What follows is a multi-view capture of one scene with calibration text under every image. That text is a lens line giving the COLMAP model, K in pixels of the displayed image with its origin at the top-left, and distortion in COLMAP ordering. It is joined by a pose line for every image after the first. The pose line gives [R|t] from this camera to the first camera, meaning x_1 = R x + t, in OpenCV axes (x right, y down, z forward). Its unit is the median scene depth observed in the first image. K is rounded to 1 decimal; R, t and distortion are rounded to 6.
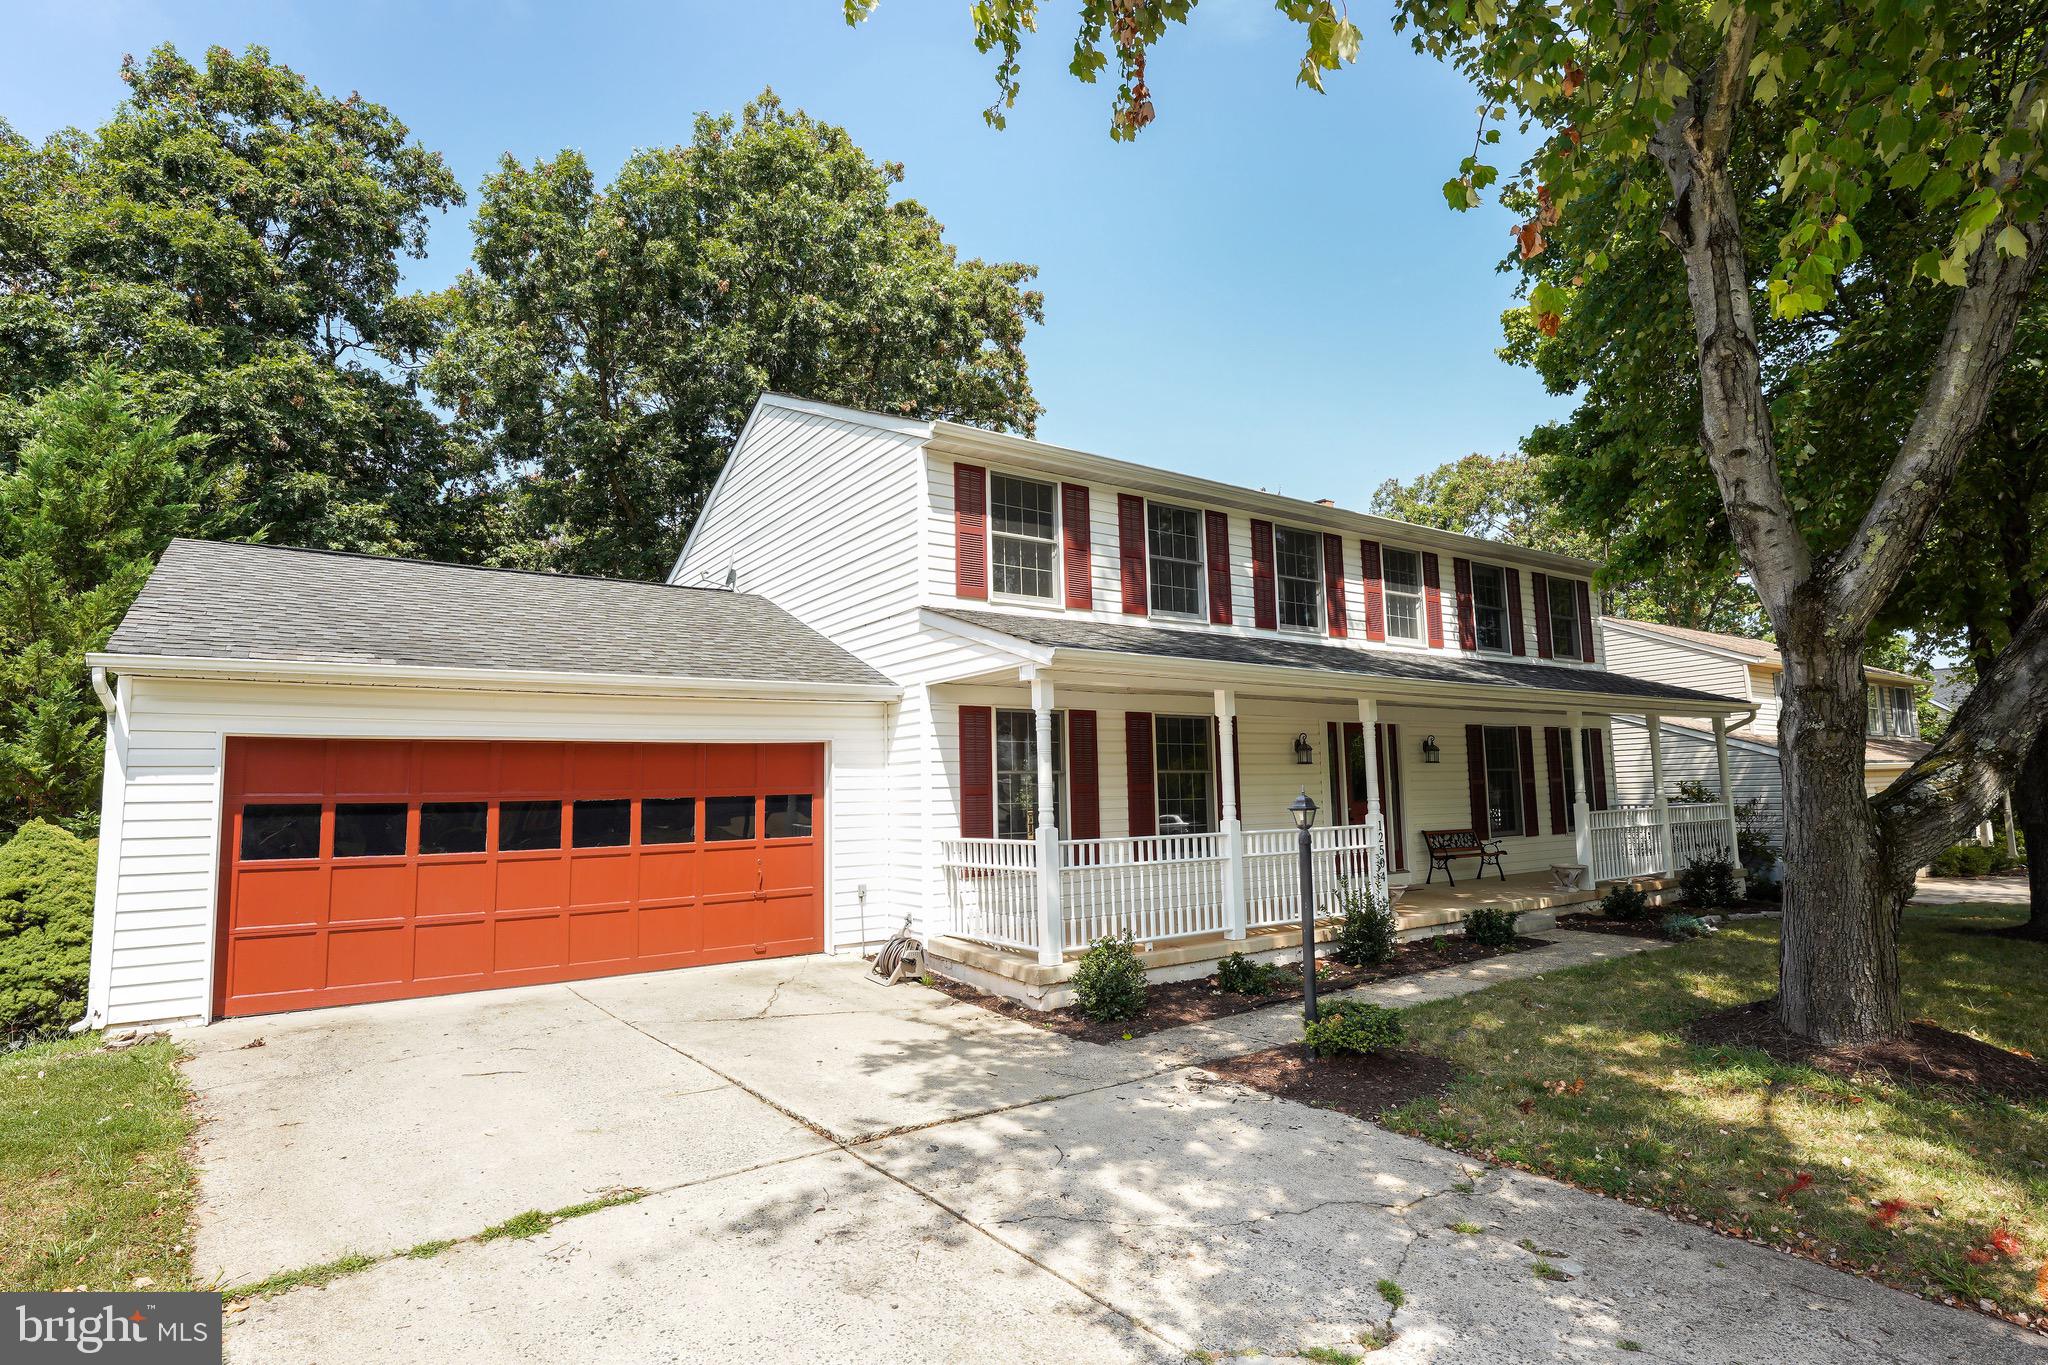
lens RADIAL K [[1064.2, 0, 1031.8], [0, 1064.2, 691.9], [0, 0, 1]] dist [-0.023531, 0.000172]
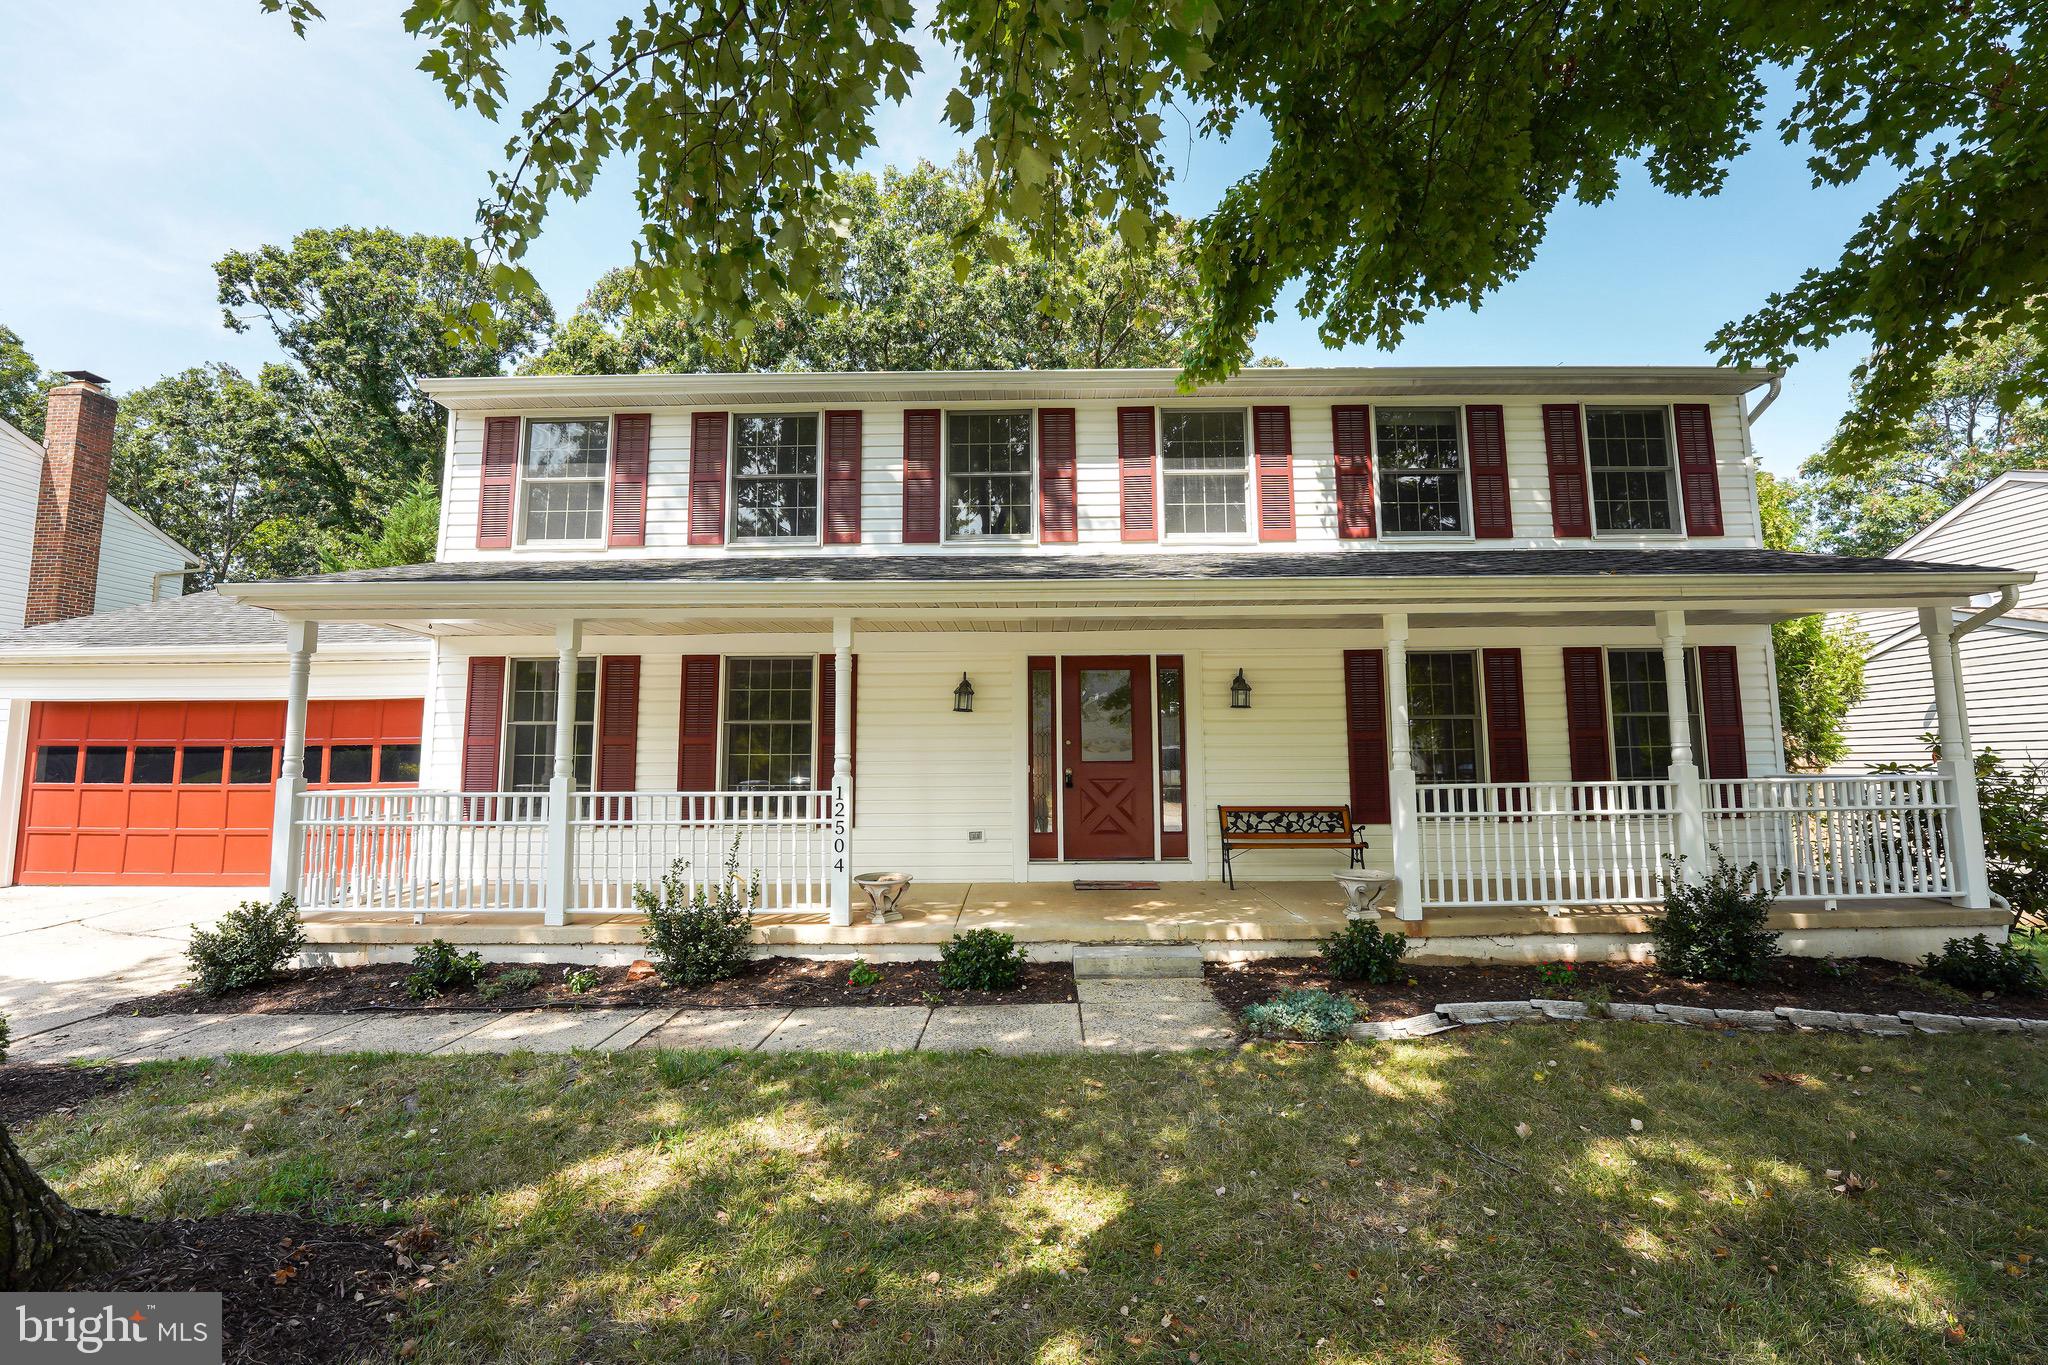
lens RADIAL K [[913.8, 0, 1020.1], [0, 913.8, 670.5], [0, 0, 1]] dist [-0.020099, 0.000237]
pose [[0.810994, -0.032034, -0.584177, 0.602134], [0.047596, 0.998803, 0.011307, 0.028436], [0.583115, -0.036974, 0.811548, 0.425083]]
